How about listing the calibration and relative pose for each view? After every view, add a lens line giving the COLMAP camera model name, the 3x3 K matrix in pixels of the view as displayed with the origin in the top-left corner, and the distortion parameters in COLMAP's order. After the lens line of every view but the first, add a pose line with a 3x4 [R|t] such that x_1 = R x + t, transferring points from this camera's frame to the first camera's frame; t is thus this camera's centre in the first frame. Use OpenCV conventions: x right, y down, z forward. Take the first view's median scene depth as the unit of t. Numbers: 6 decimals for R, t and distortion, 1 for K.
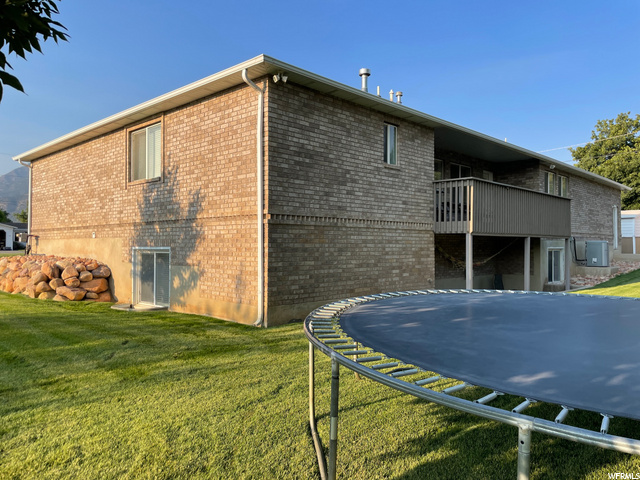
lens RADIAL K [[480.3, 0, 323.2], [0, 480.3, 244.3], [0, 0, 1]] dist [0.106631, -0.147703]
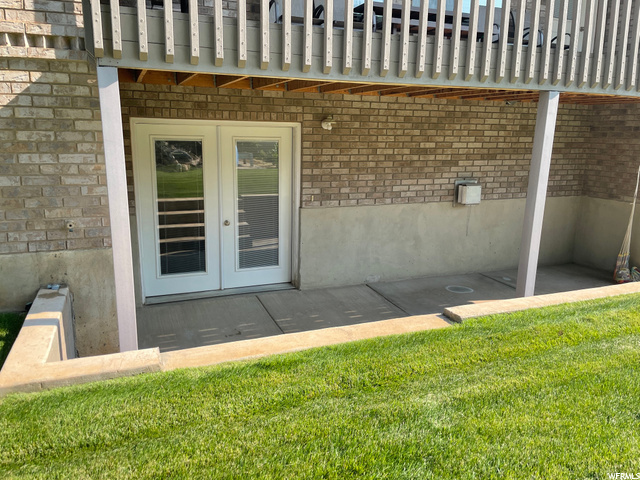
lens RADIAL K [[480.3, 0, 323.2], [0, 480.3, 244.3], [0, 0, 1]] dist [0.106631, -0.147703]
pose [[0.908640, 0.108212, -0.403315, 0.571540], [-0.013767, 0.973077, 0.230067, 0.011426], [0.417353, -0.203495, 0.885667, 0.892488]]
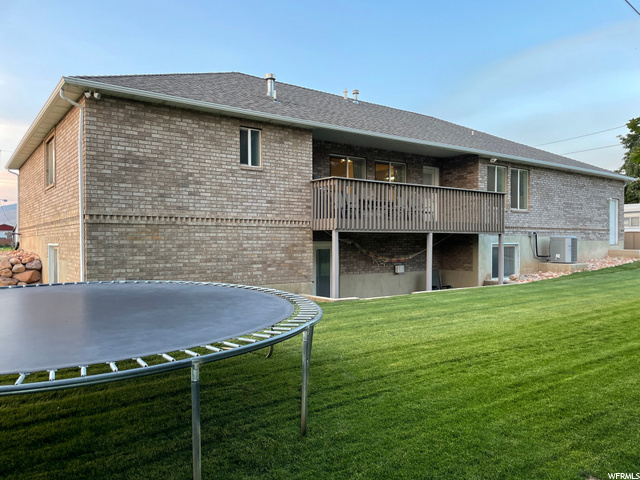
lens RADIAL K [[480.3, 0, 323.2], [0, 480.3, 244.3], [0, 0, 1]] dist [0.106631, -0.147703]
pose [[0.985036, 0.000148, -0.172350, 0.504089], [0.001671, 0.999944, 0.010411, -0.003254], [0.172342, -0.010543, 0.984981, -0.029879]]
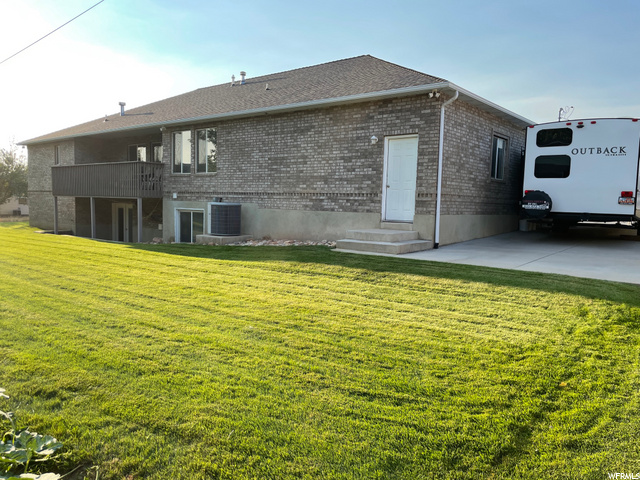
lens RADIAL K [[480.3, 0, 323.2], [0, 480.3, 244.3], [0, 0, 1]] dist [0.106631, -0.147703]
pose [[0.111159, 0.069672, -0.991357, 2.521038], [-0.029352, 0.997334, 0.066801, 0.007359], [0.993369, 0.021672, 0.112908, 2.008747]]
